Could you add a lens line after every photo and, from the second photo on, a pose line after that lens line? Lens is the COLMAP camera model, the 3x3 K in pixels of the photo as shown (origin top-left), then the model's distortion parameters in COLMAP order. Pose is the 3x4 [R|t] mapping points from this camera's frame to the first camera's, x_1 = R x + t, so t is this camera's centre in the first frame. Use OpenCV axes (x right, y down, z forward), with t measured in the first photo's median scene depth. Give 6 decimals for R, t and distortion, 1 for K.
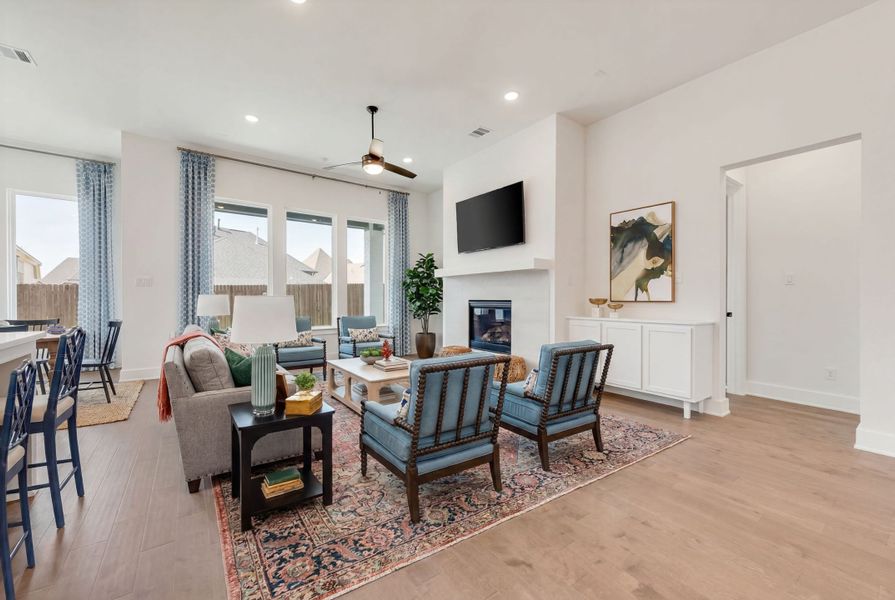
lens RADIAL K [[359.7, 0, 443.0], [0, 359.7, 300.3], [0, 0, 1]] dist [0.001539, 0.000039]
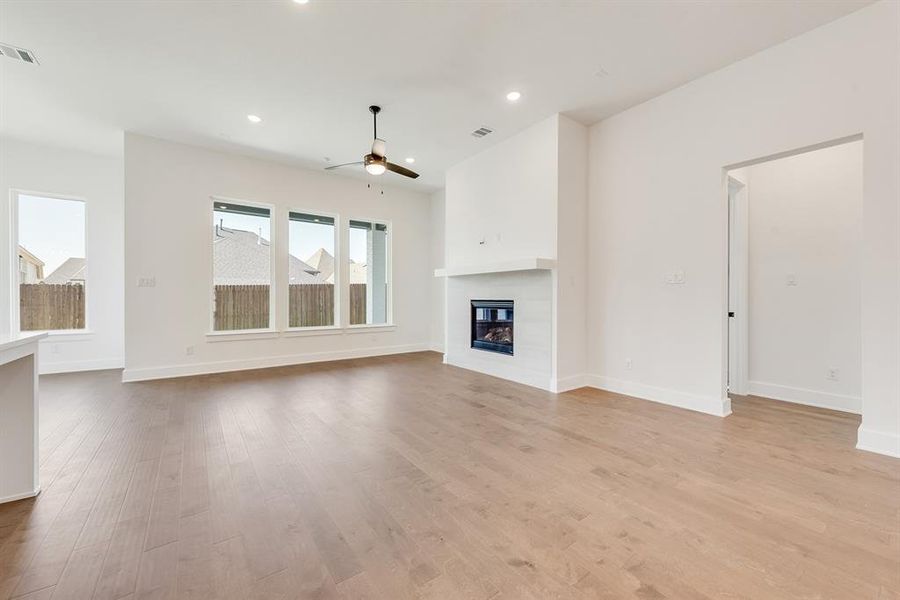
lens RADIAL K [[361.1, 0, 445.6], [0, 361.1, 299.6], [0, 0, 1]] dist [0.001329, 0.000070]
pose [[0.999999, 0.000229, -0.001307, 0.003329], [-0.000232, 0.999998, -0.001952, 0.000058], [0.001306, 0.001953, 0.999997, -0.004857]]
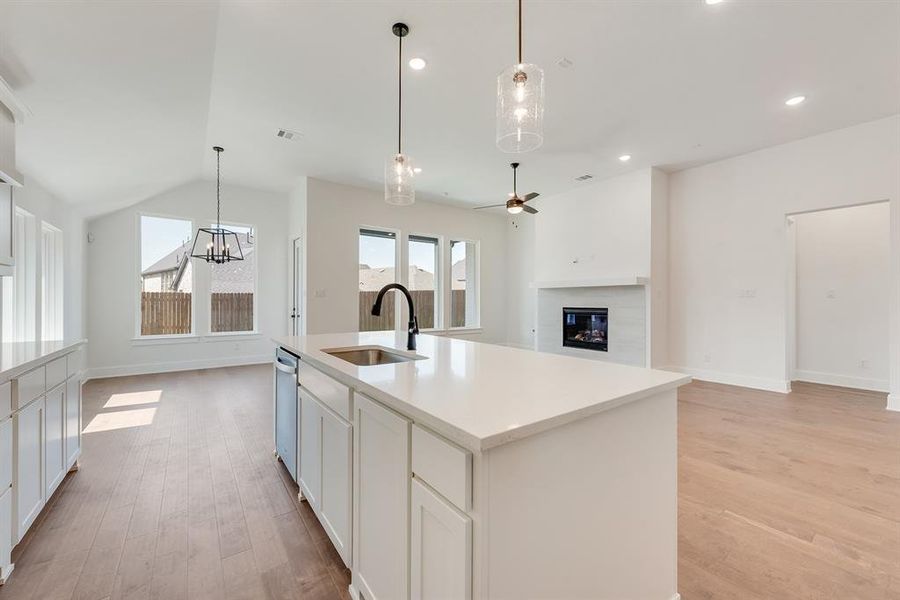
lens RADIAL K [[358.8, 0, 449.9], [0, 358.8, 301.9], [0, 0, 1]] dist [0.001026, 0.000145]
pose [[0.999998, 0.001770, 0.000665, -0.666086], [-0.001765, 0.999961, -0.008700, -0.019006], [-0.000680, 0.008699, 0.999962, -0.488689]]
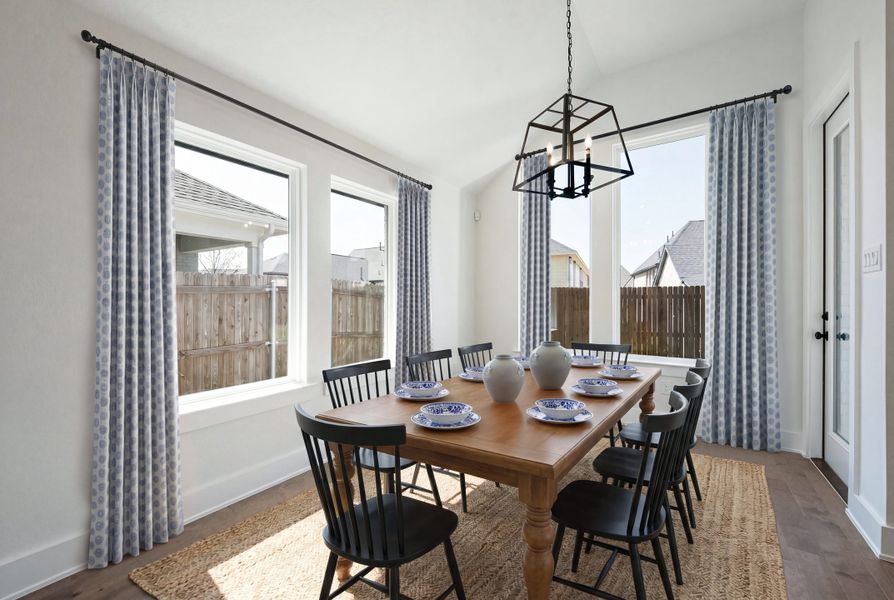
lens RADIAL K [[359.3, 0, 442.5], [0, 359.3, 300.3], [0, 0, 1]] dist [0.001539, 0.000039]
pose [[0.347353, -0.000591, -0.937734, -1.239291], [-0.006794, 0.999972, -0.003147, -0.012779], [0.937710, 0.007464, 0.347339, 0.811675]]
